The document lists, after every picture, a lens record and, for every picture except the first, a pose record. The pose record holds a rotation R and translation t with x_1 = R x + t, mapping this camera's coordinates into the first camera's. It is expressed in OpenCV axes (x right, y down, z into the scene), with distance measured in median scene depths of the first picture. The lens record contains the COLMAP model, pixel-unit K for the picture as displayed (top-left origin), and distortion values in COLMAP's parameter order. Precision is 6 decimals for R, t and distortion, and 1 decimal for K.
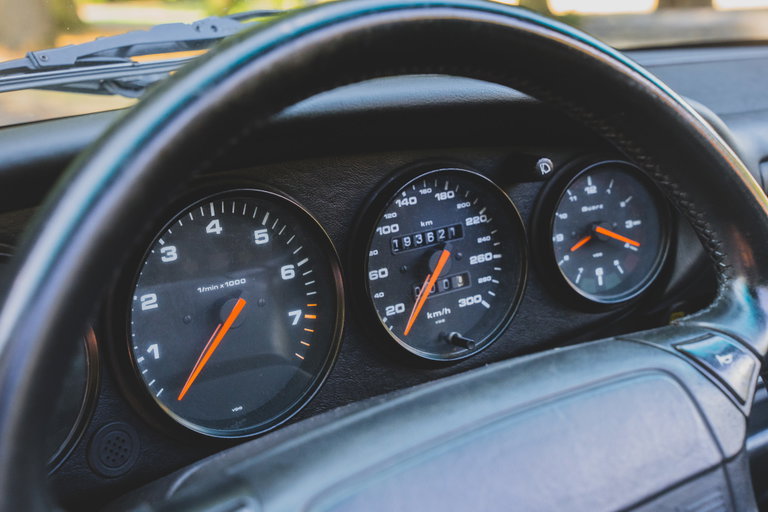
lens RADIAL K [[1136.4, 0, 382.2], [0, 1136.4, 255.9], [0, 0, 1]] dist [0.052128, 0.073176]
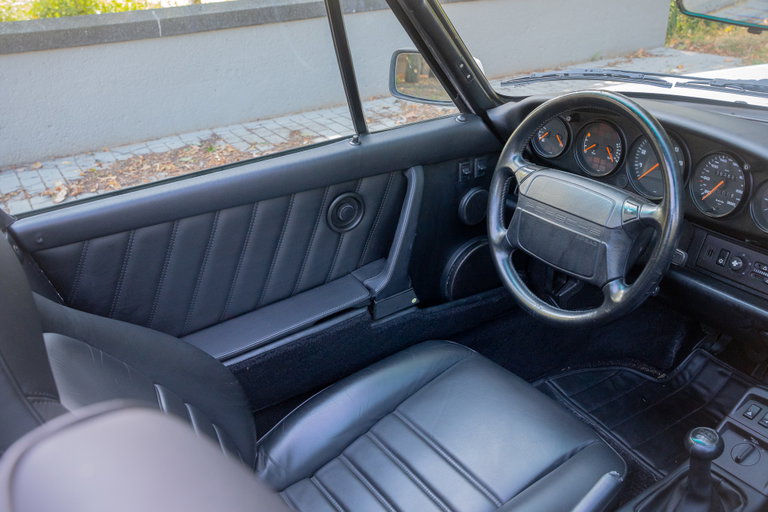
lens RADIAL K [[723.3, 0, 383.3], [0, 723.3, 254.0], [0, 0, 1]] dist [-0.016711, 0.019998]
pose [[-0.087333, 0.468230, -0.879280, 1.871839], [-0.203767, 0.855594, 0.475855, -0.555084], [0.975116, 0.220726, 0.020688, 0.154120]]
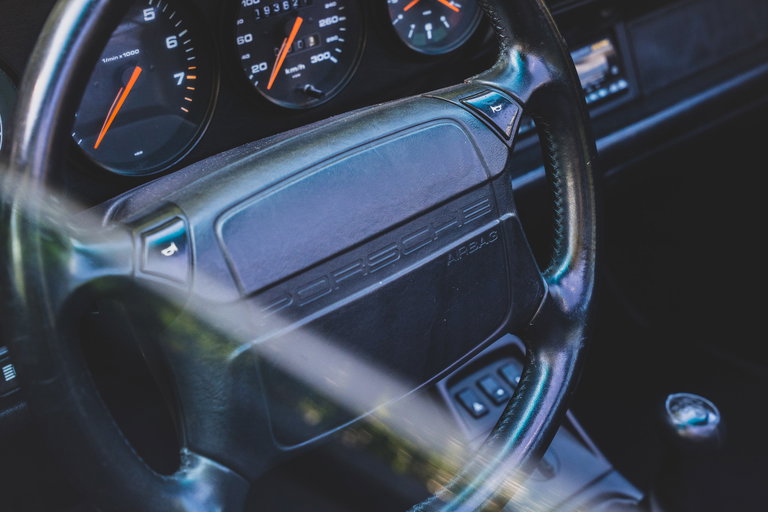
lens RADIAL K [[1466.2, 0, 382.1], [0, 1466.2, 256.0], [0, 0, 1]] dist [0.249753, 0.191431]
pose [[0.994122, -0.042592, 0.099534, -0.024153], [0.019834, 0.975454, 0.219310, -0.101917], [-0.106432, -0.216047, 0.970565, -0.605789]]
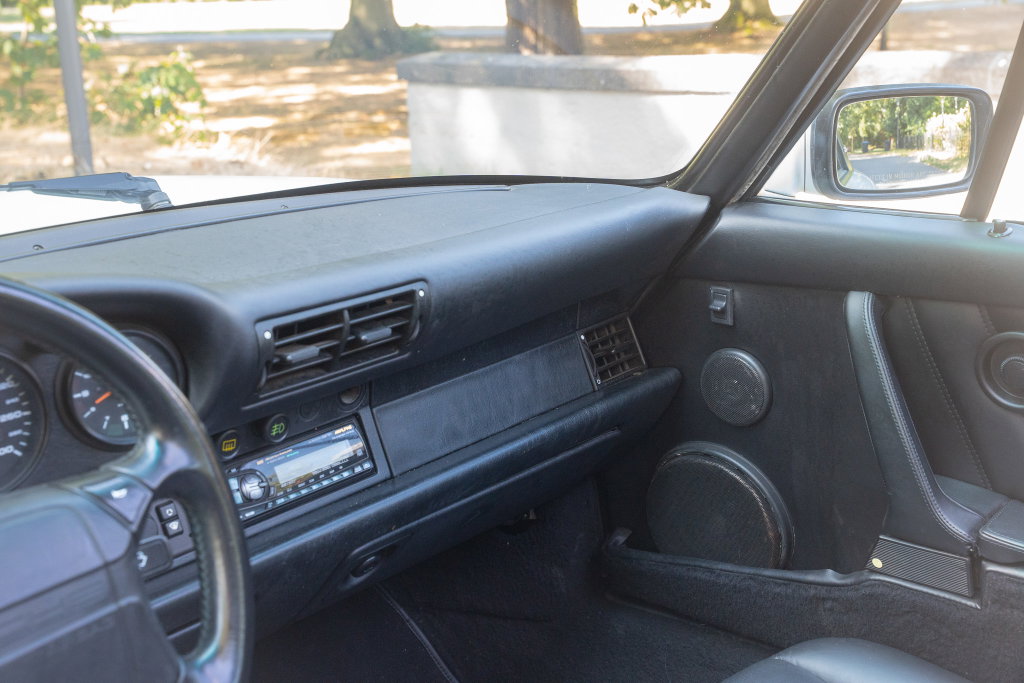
lens RADIAL K [[1399.2, 0, 510.0], [0, 1399.2, 343.2], [0, 0, 1]] dist [0.073656, 0.084547]
pose [[0.977508, -0.050922, 0.204659, 0.322103], [0.048101, 0.998667, 0.018735, -0.083849], [-0.205340, -0.008469, 0.978654, -0.645811]]
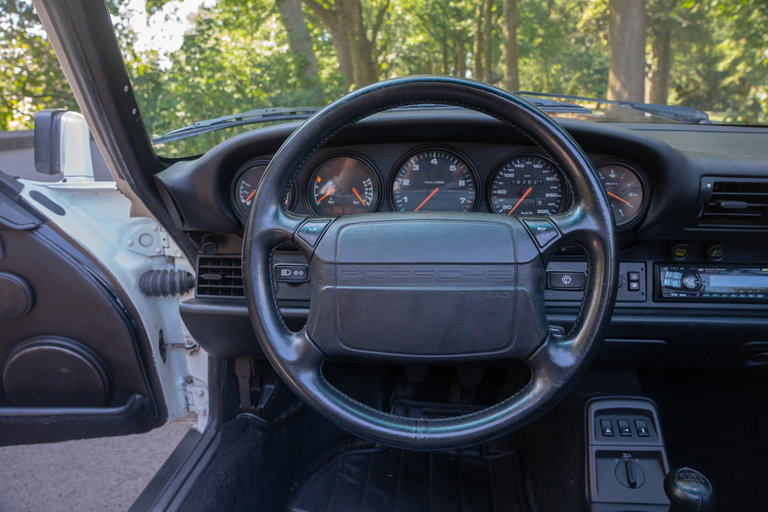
lens RADIAL K [[526.5, 0, 383.8], [0, 526.5, 253.4], [0, 0, 1]] dist [-0.176804, 0.130353]
pose [[0.718728, 0.227959, -0.656860, 0.604088], [-0.181442, 0.973484, 0.139309, 0.035768], [0.671200, 0.019057, 0.741031, -0.042122]]
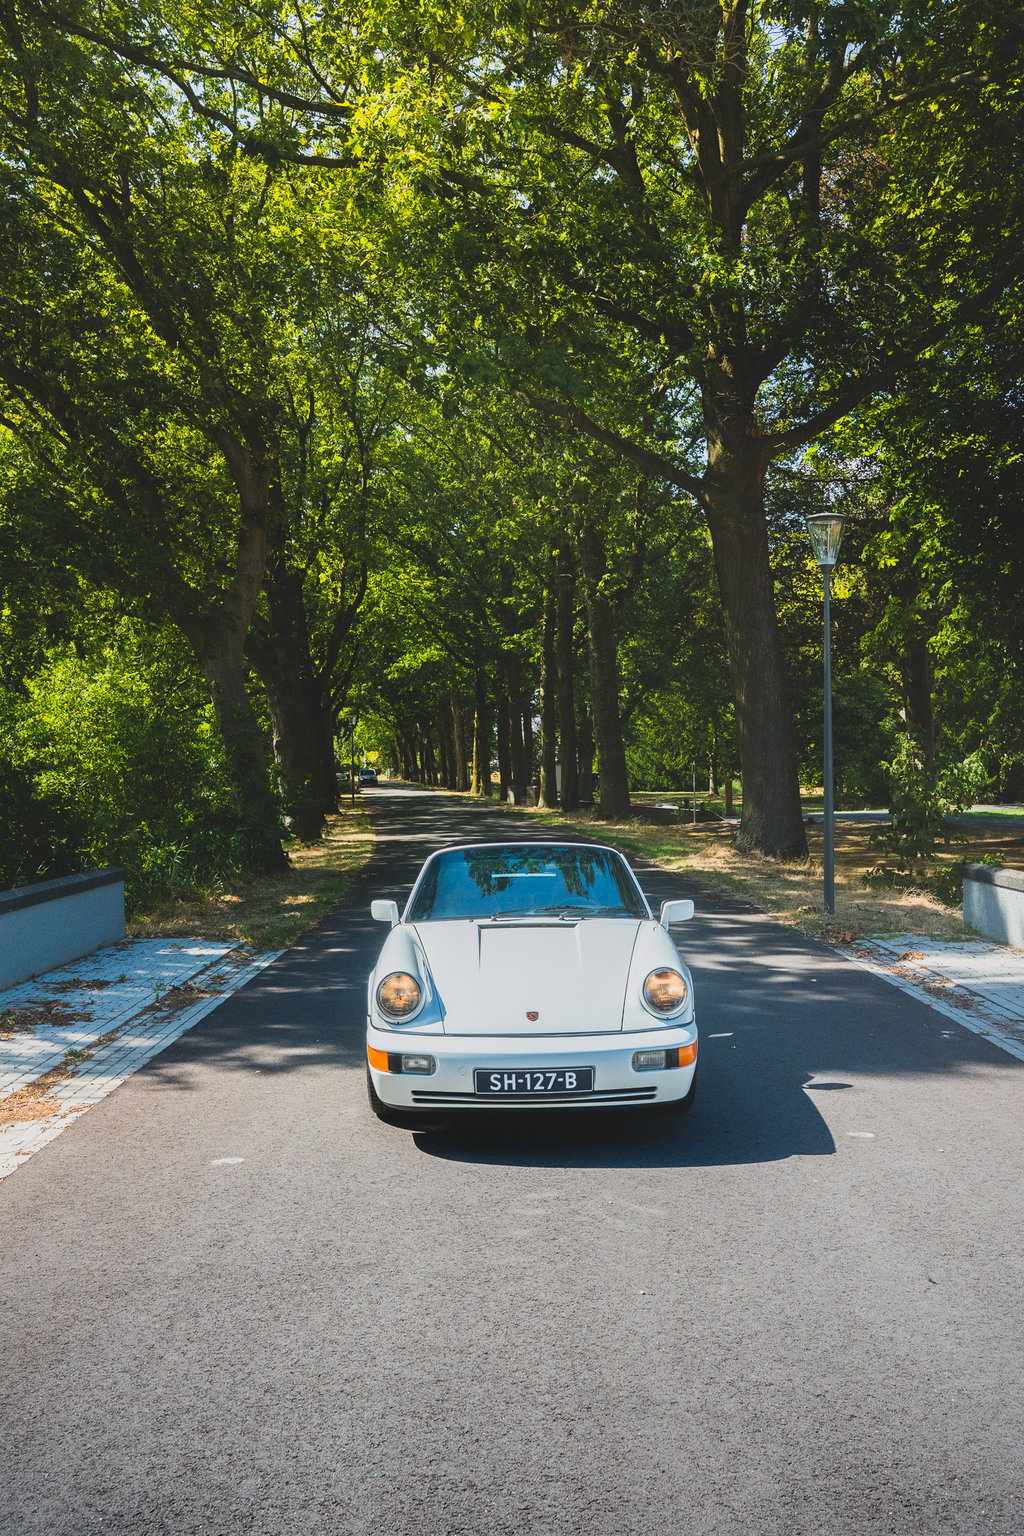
lens RADIAL K [[1374.0, 0, 501.0], [0, 1374.0, 767.1], [0, 0, 1]] dist [-0.117054, 0.196251]
pose [[0.799890, 0.024421, -0.599649, 6.337251], [-0.157420, 0.972724, -0.170373, 0.733477], [0.579132, 0.230676, 0.781917, -7.379847]]
